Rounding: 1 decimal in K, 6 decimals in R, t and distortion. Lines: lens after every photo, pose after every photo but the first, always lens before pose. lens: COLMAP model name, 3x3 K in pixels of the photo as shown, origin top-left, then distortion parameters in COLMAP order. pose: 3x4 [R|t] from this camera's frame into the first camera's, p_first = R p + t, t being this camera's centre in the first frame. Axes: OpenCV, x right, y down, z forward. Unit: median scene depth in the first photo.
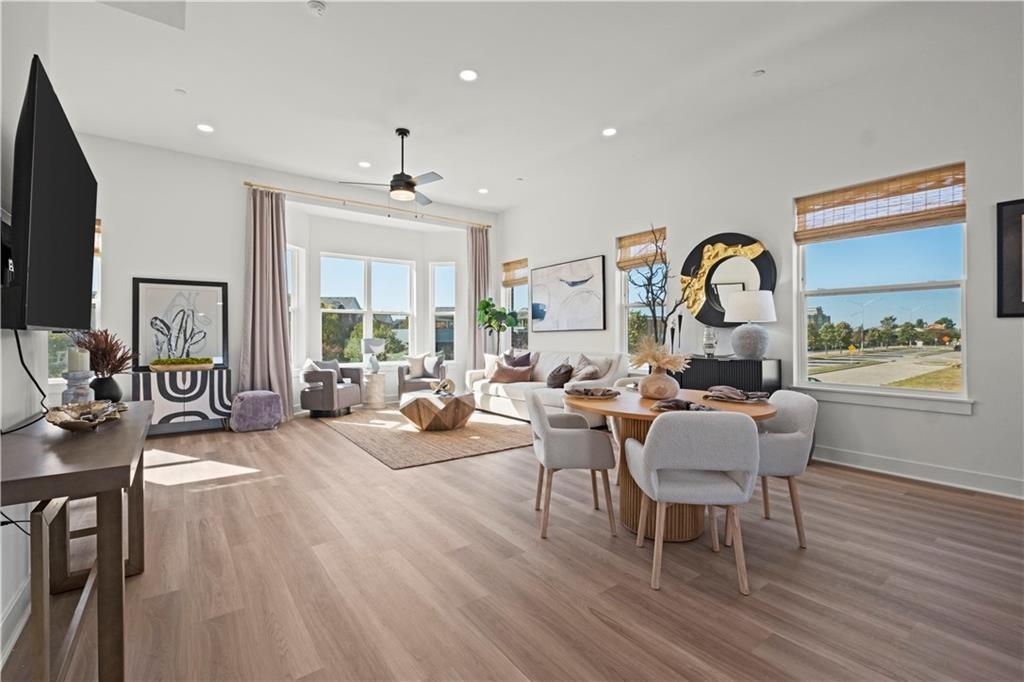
lens RADIAL K [[441.0, 0, 509.1], [0, 441.0, 333.8], [0, 0, 1]] dist [-0.003614, -0.001405]
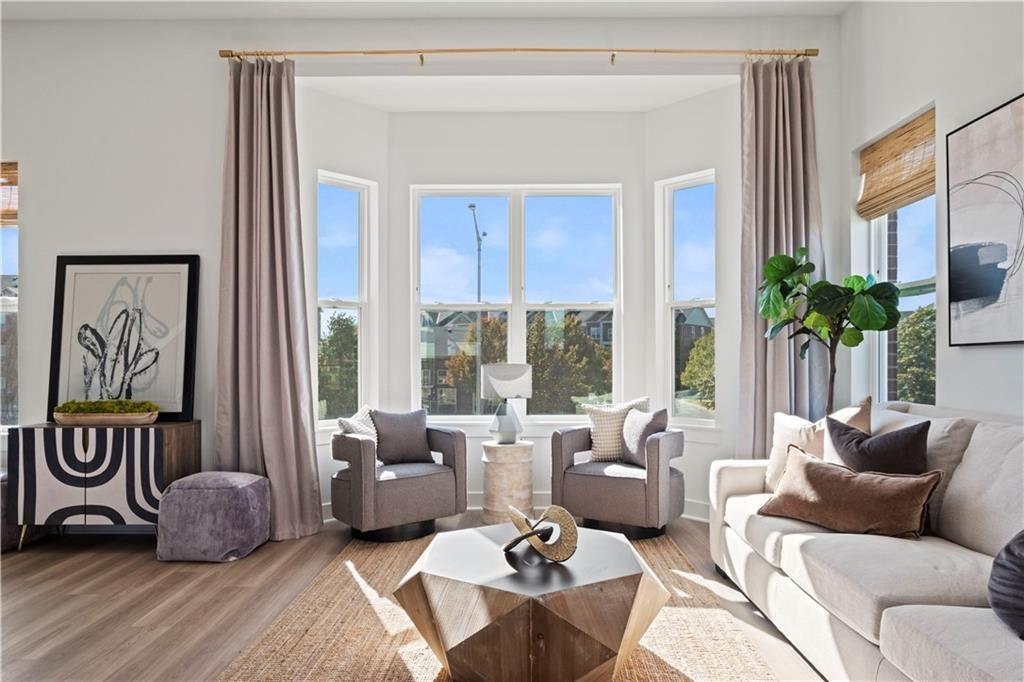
lens RADIAL K [[604.6, 0, 514.2], [0, 604.6, 356.5], [0, 0, 1]] dist [-0.005086, 0.000137]
pose [[0.799811, 0.001881, -0.600249, 0.071148], [0.002831, 0.999972, 0.006906, -0.001196], [0.600246, -0.007223, 0.799783, 0.590047]]
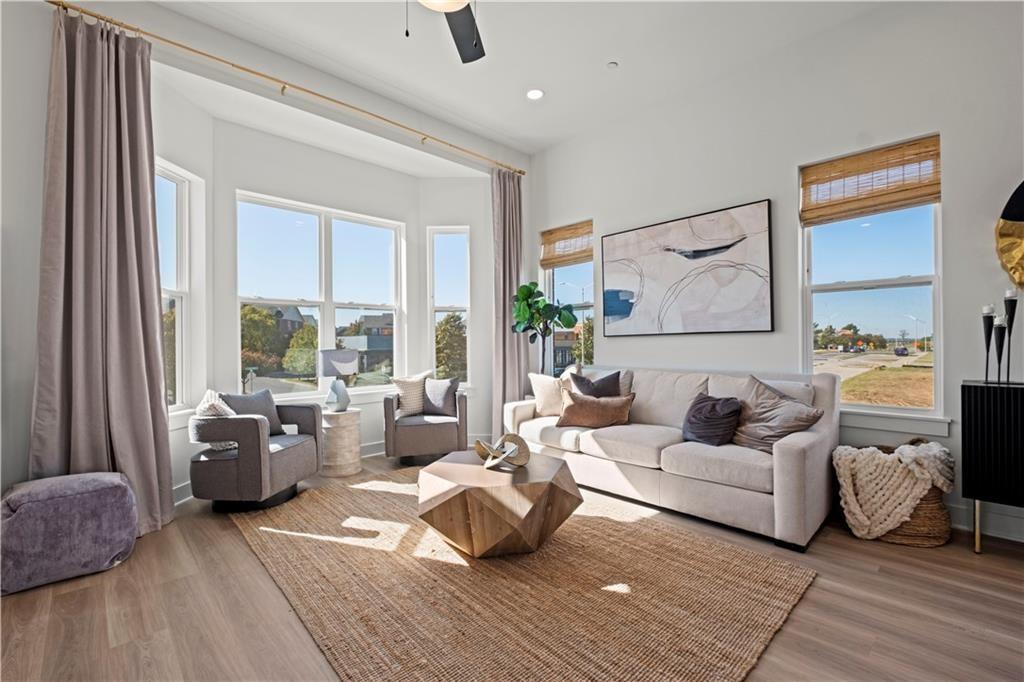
lens RADIAL K [[441.0, 0, 512.6], [0, 441.0, 341.2], [0, 0, 1]] dist [-0.003614, -0.001405]
pose [[0.992338, -0.004970, 0.123453, -0.177304], [0.004701, 0.999986, 0.002470, -0.000050], [-0.123464, -0.001871, 0.992347, 0.467623]]
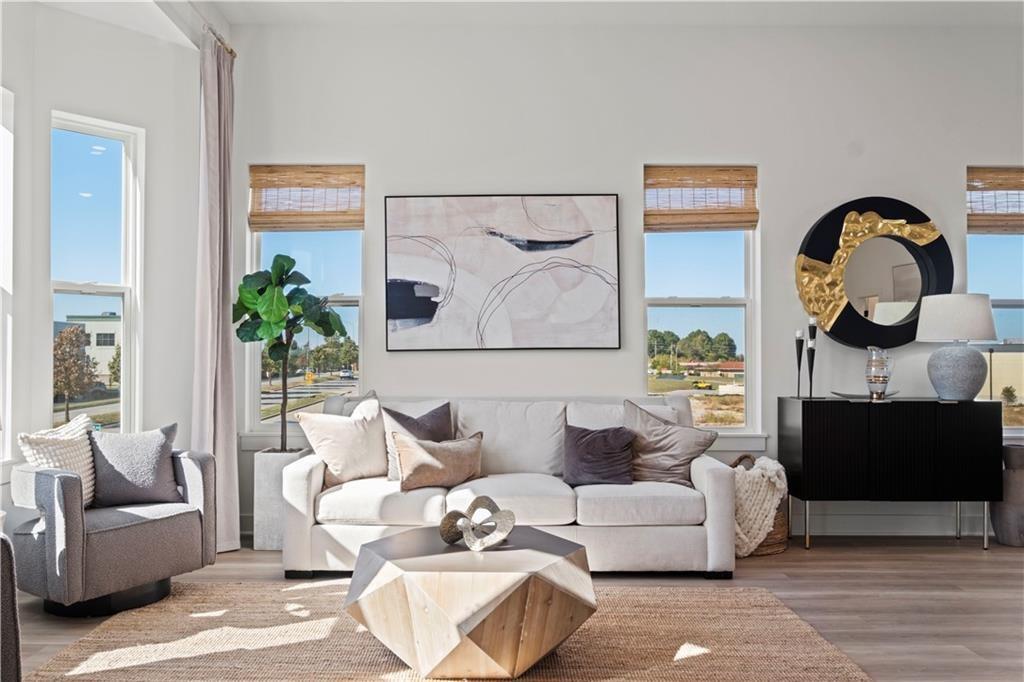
lens RADIAL K [[763.6, 0, 506.7], [0, 763.6, 343.1], [0, 0, 1]] dist [-0.006912, 0.007258]
pose [[0.598775, 0.018625, 0.800701, -0.510433], [-0.007427, 0.999816, -0.017703, -0.000068], [-0.800883, 0.004654, 0.598803, 0.579851]]
